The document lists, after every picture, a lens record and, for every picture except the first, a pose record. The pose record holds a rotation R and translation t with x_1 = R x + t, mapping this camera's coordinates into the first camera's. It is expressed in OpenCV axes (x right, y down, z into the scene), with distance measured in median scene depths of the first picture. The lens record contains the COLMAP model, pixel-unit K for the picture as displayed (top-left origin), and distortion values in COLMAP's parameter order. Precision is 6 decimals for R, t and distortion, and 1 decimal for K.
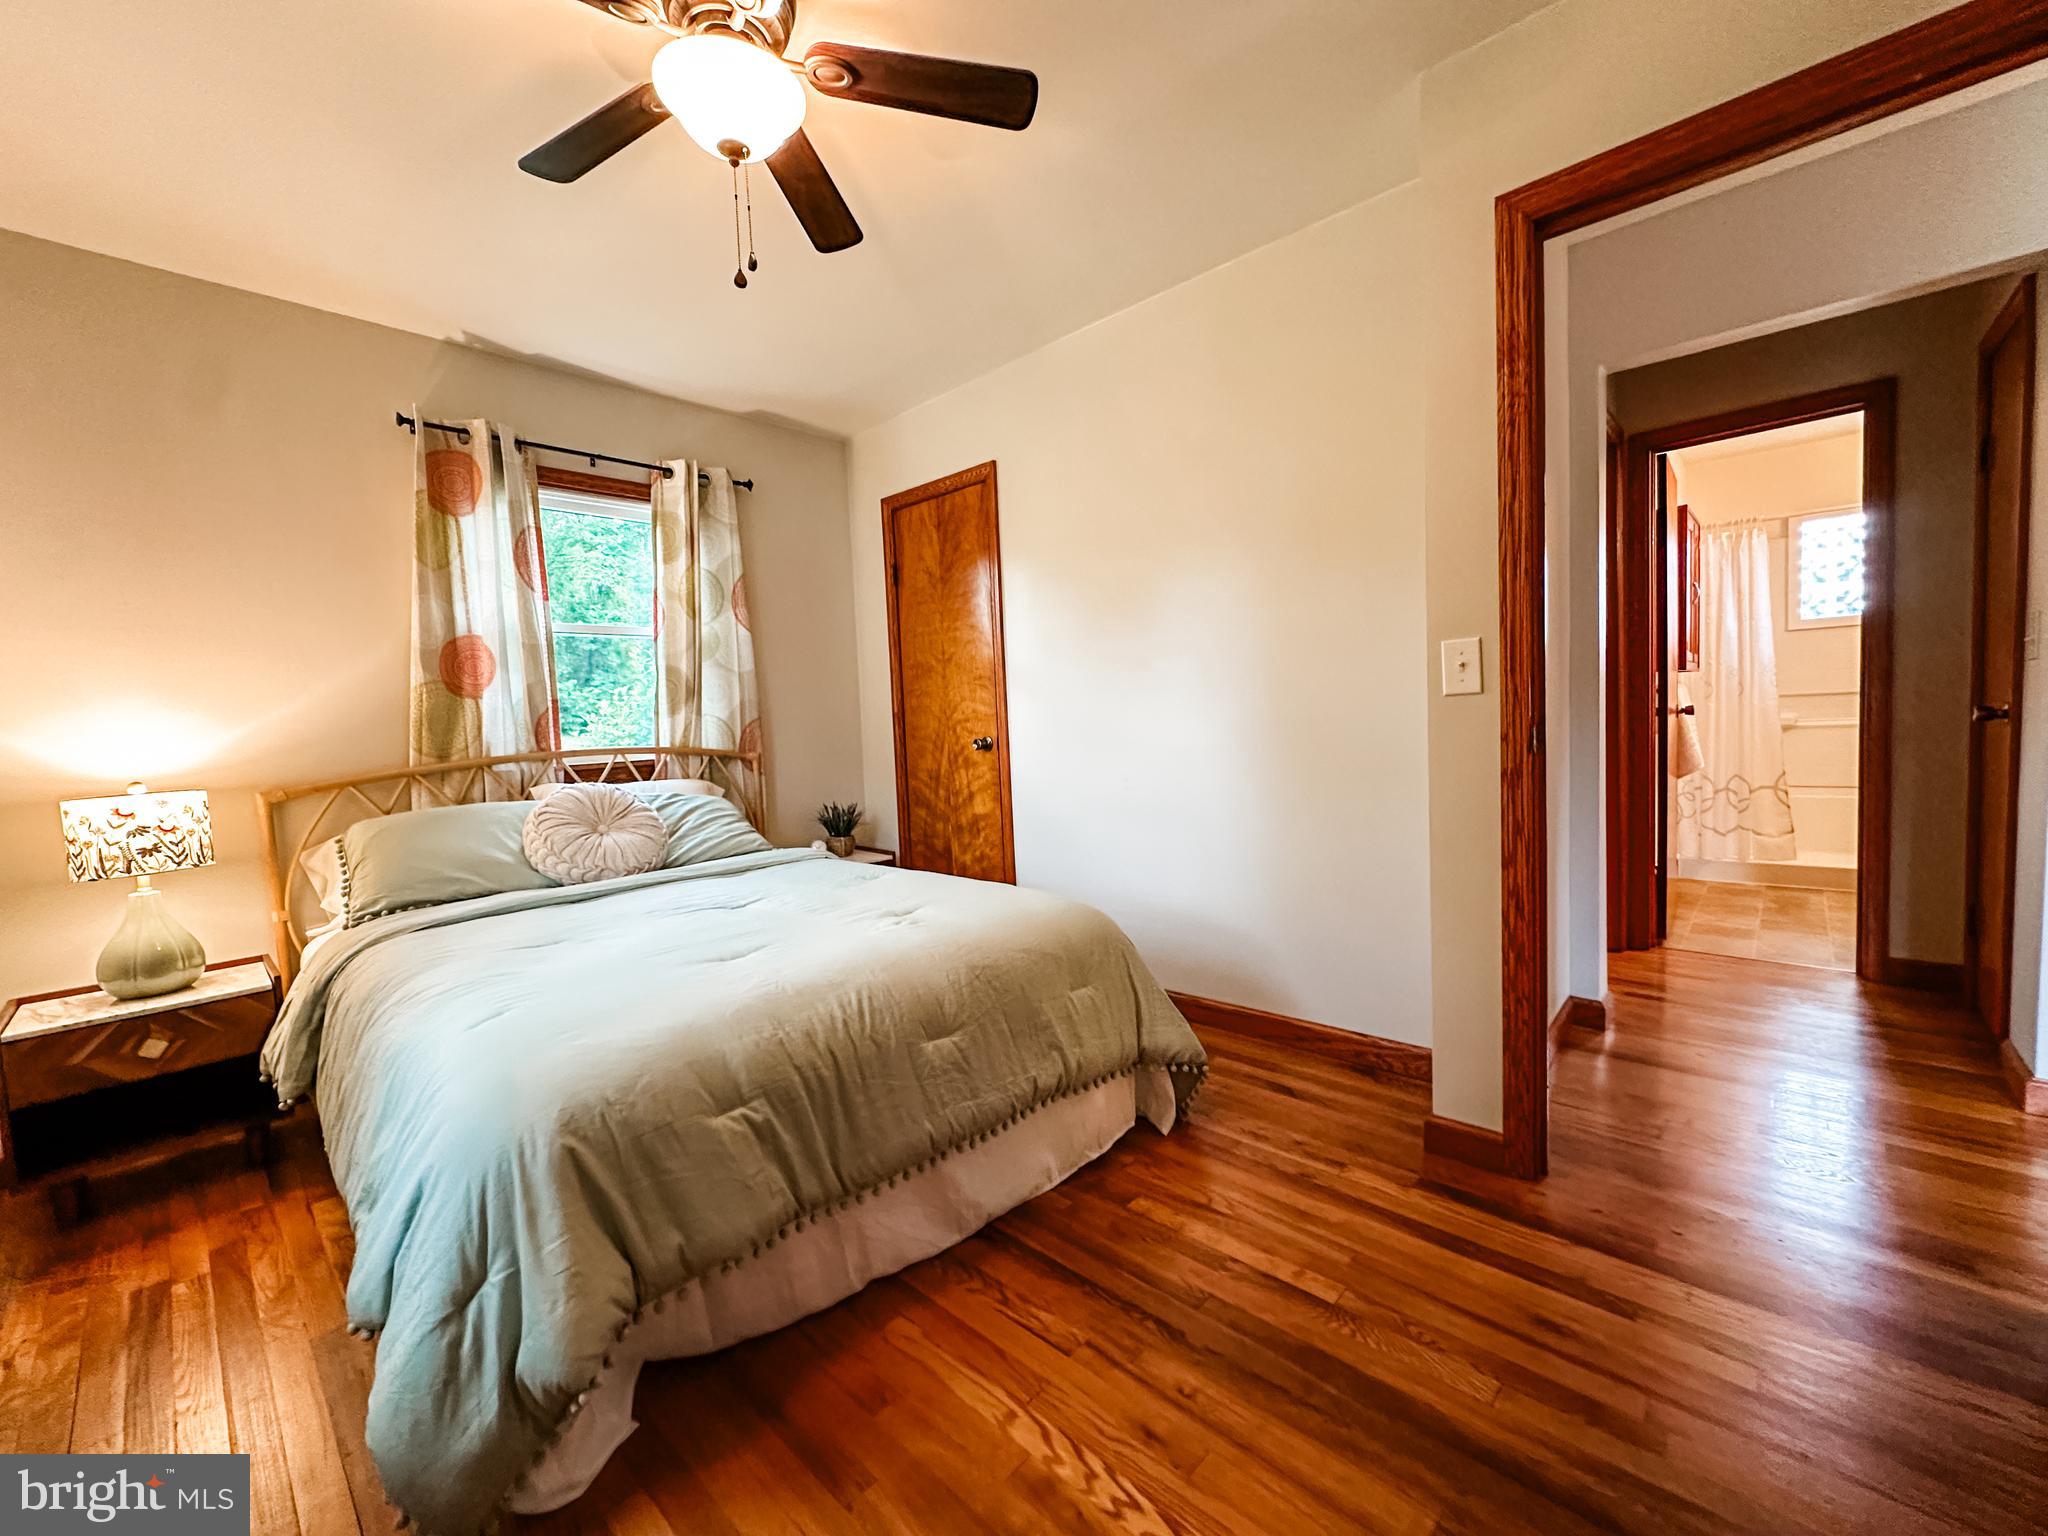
lens RADIAL K [[814.3, 0, 1024.0], [0, 814.3, 768.0], [0, 0, 1]] dist [-0.002161, 0.000023]
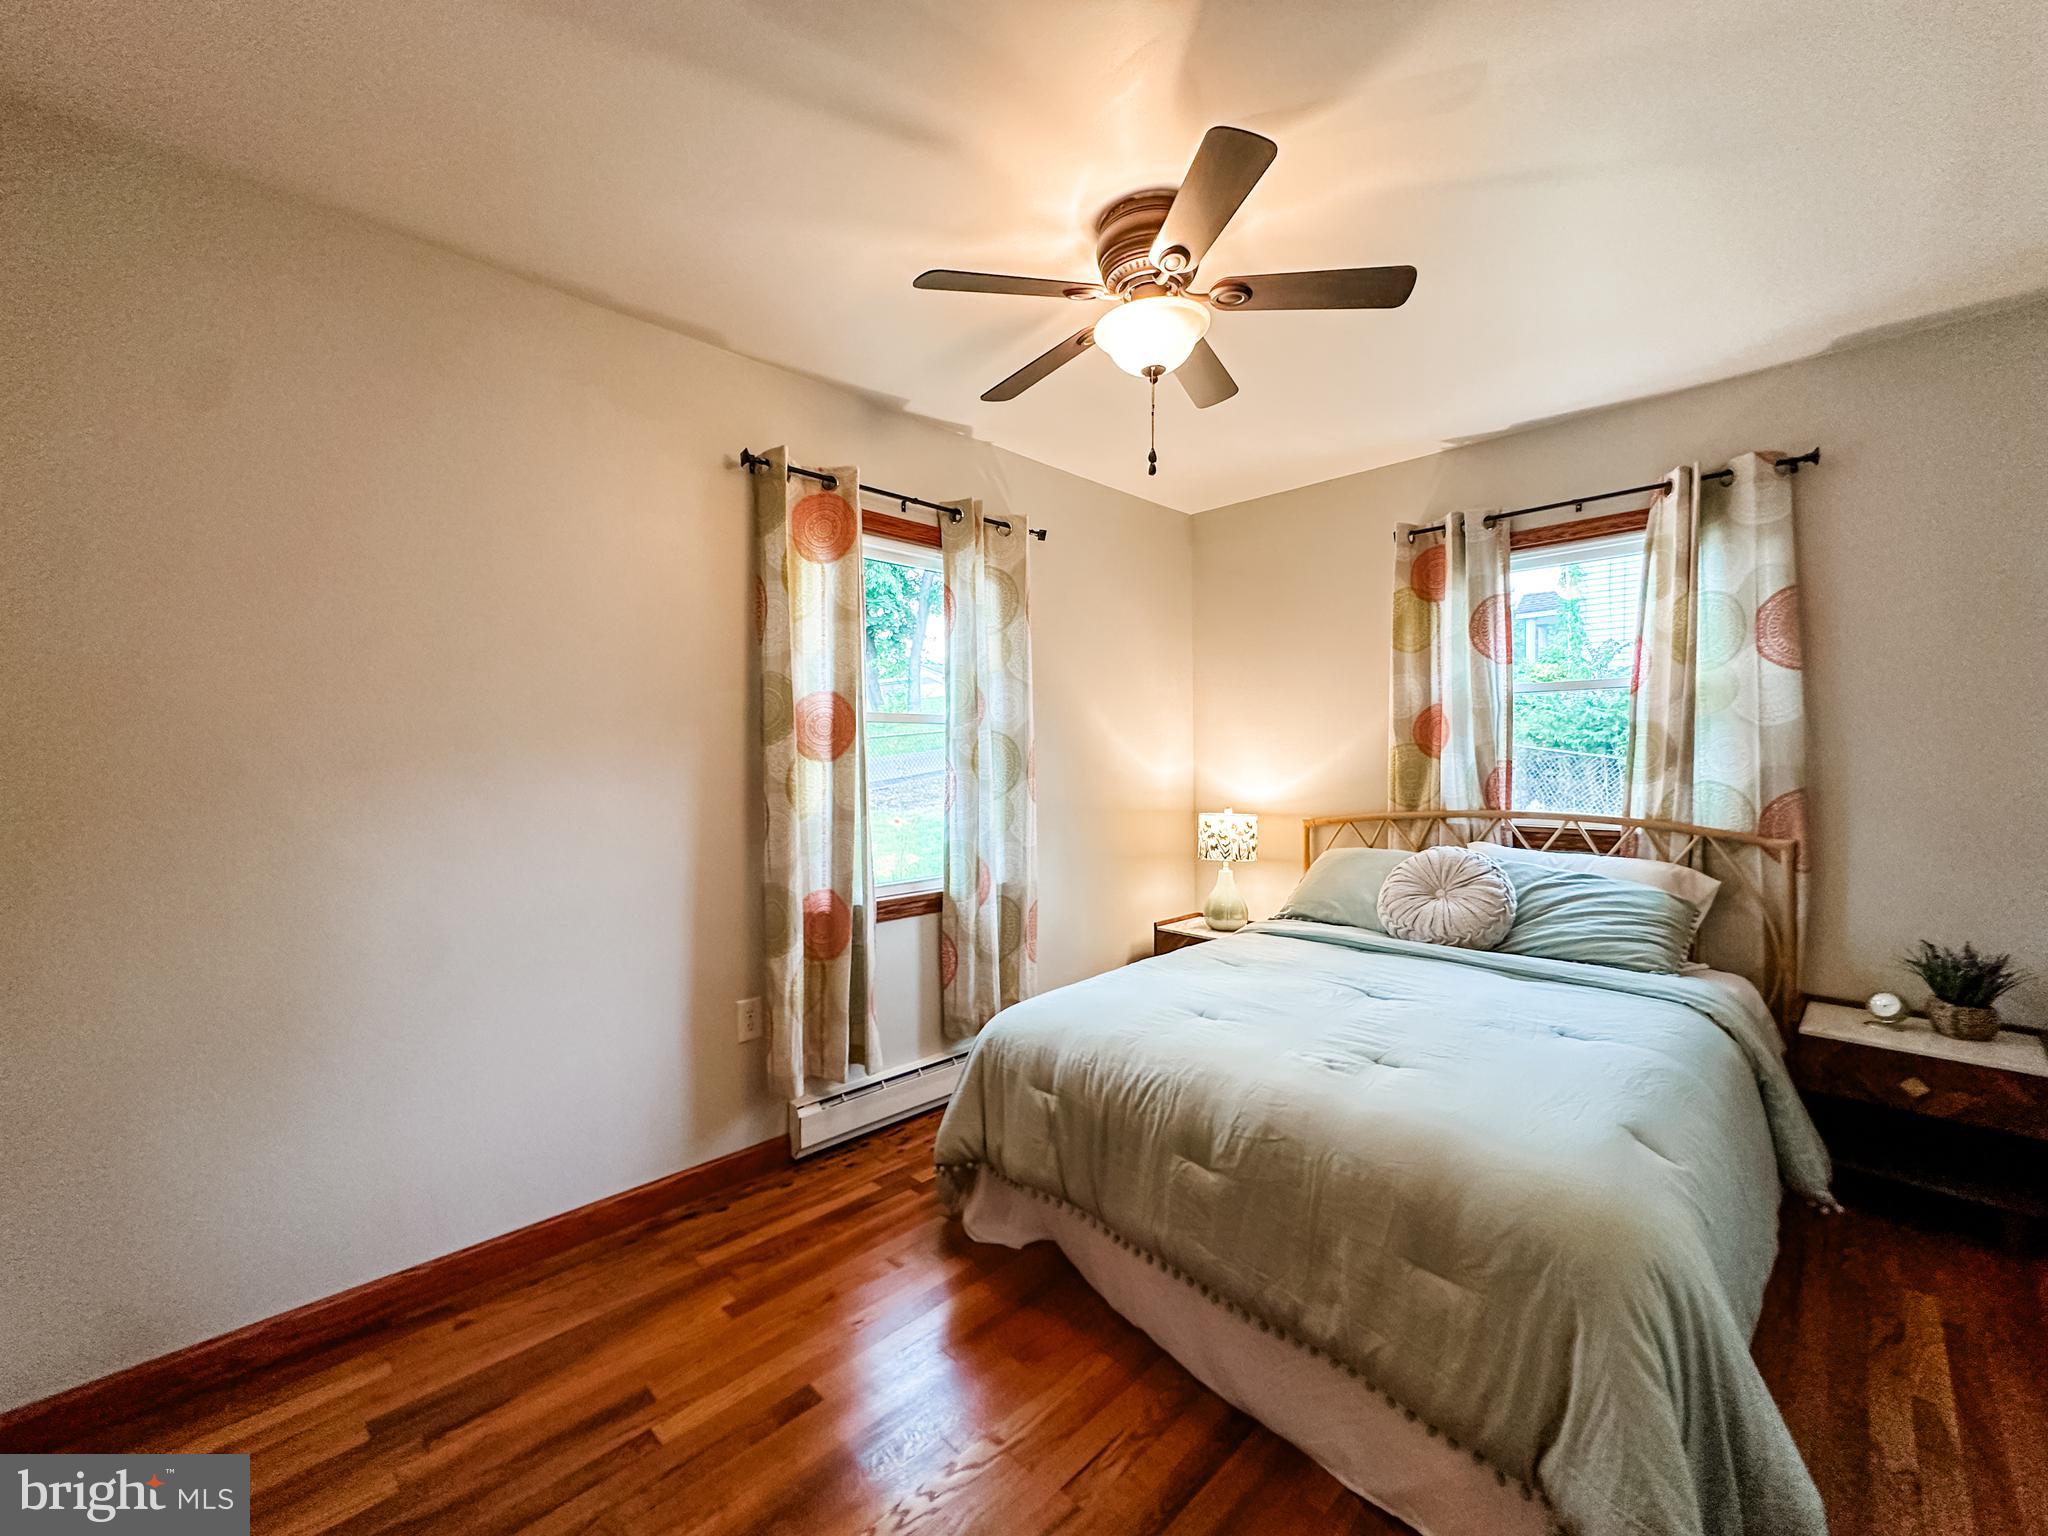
lens RADIAL K [[814.3, 0, 1024.0], [0, 814.3, 768.0], [0, 0, 1]] dist [-0.002161, 0.000023]
pose [[-0.038022, 0.059762, -0.997488, 0.482144], [-0.053389, 0.996663, 0.061748, -0.109705], [0.997850, 0.055603, -0.034704, 0.448173]]
